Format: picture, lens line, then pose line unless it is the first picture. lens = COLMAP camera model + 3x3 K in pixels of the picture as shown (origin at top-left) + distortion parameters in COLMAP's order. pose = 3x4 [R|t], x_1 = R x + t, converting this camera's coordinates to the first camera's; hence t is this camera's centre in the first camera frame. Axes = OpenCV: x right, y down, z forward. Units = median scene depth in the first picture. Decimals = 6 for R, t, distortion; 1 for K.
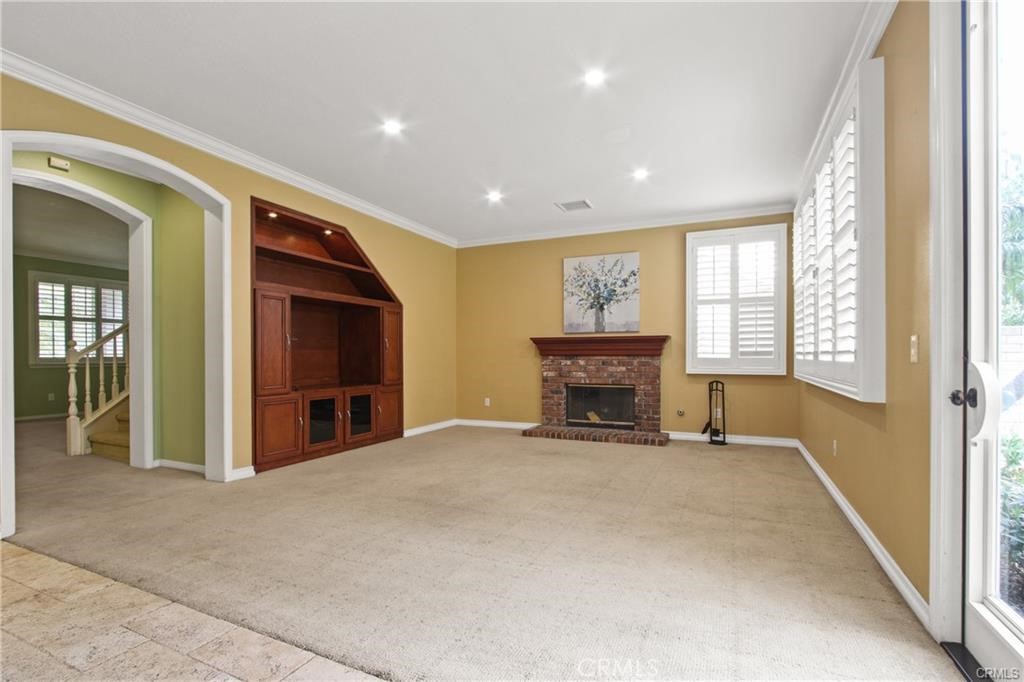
lens RADIAL K [[473.2, 0, 516.8], [0, 473.2, 358.4], [0, 0, 1]] dist [-0.010341, -0.000171]
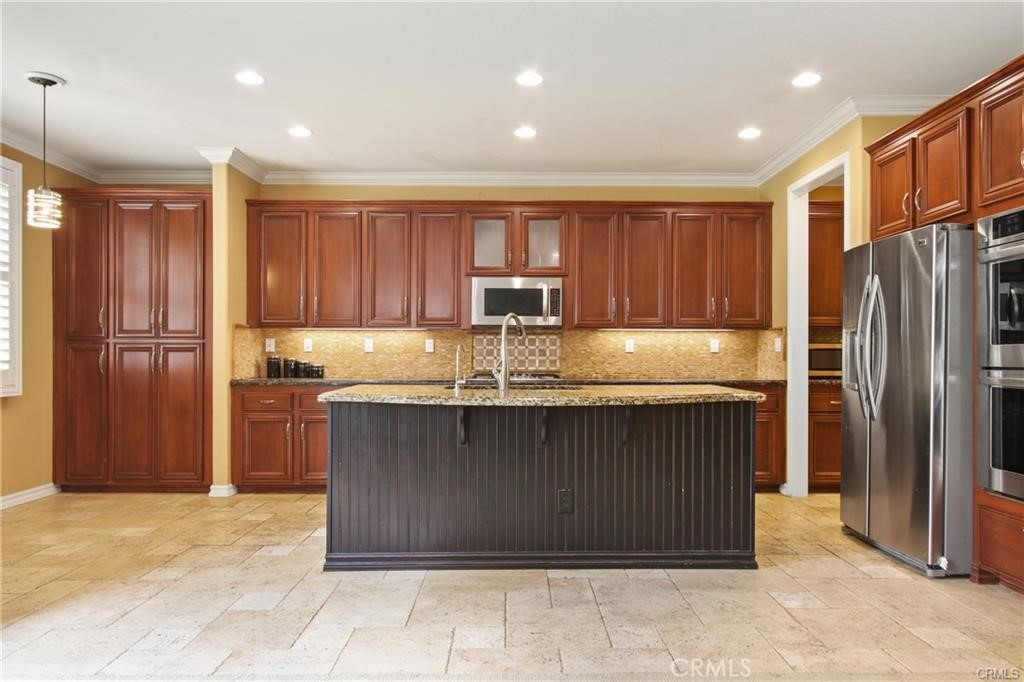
lens RADIAL K [[681.5, 0, 513.0], [0, 681.5, 358.4], [0, 0, 1]] dist [-0.001554, 0.002504]
pose [[-0.908522, 0.002121, -0.417832, 0.040464], [-0.001353, 0.999967, 0.008018, -0.042950], [0.417835, 0.007850, -0.908489, 1.640779]]
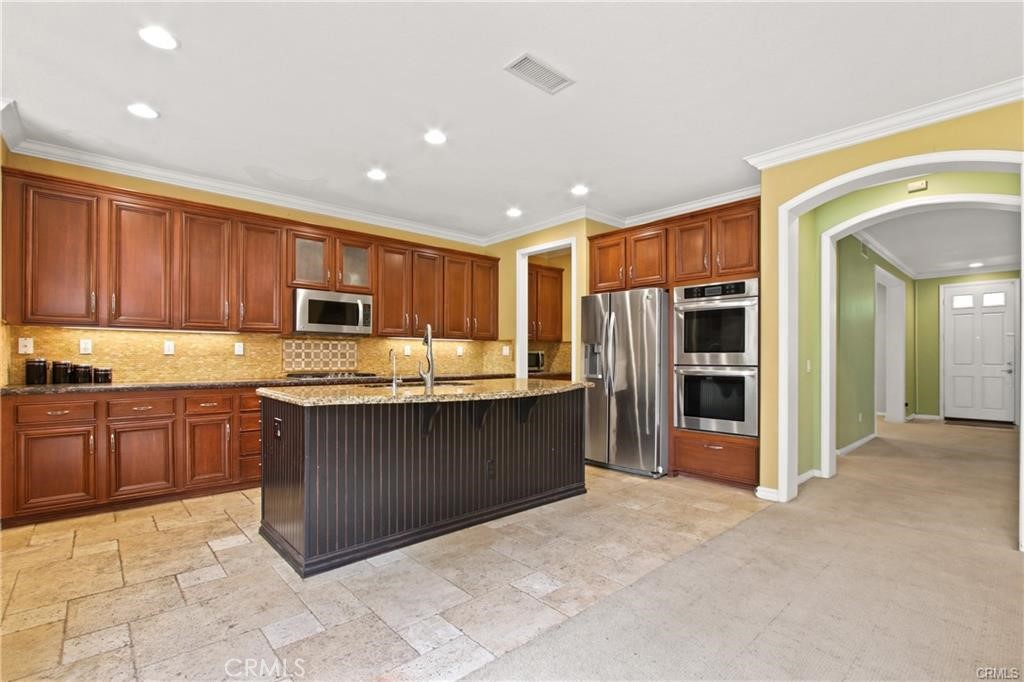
lens RADIAL K [[473.2, 0, 516.8], [0, 473.2, 358.4], [0, 0, 1]] dist [-0.010341, -0.000171]
pose [[-0.397512, 0.003686, -0.917590, 0.543303], [-0.004948, 0.999969, 0.006160, -0.048153], [0.917584, 0.006988, -0.397481, 0.938339]]
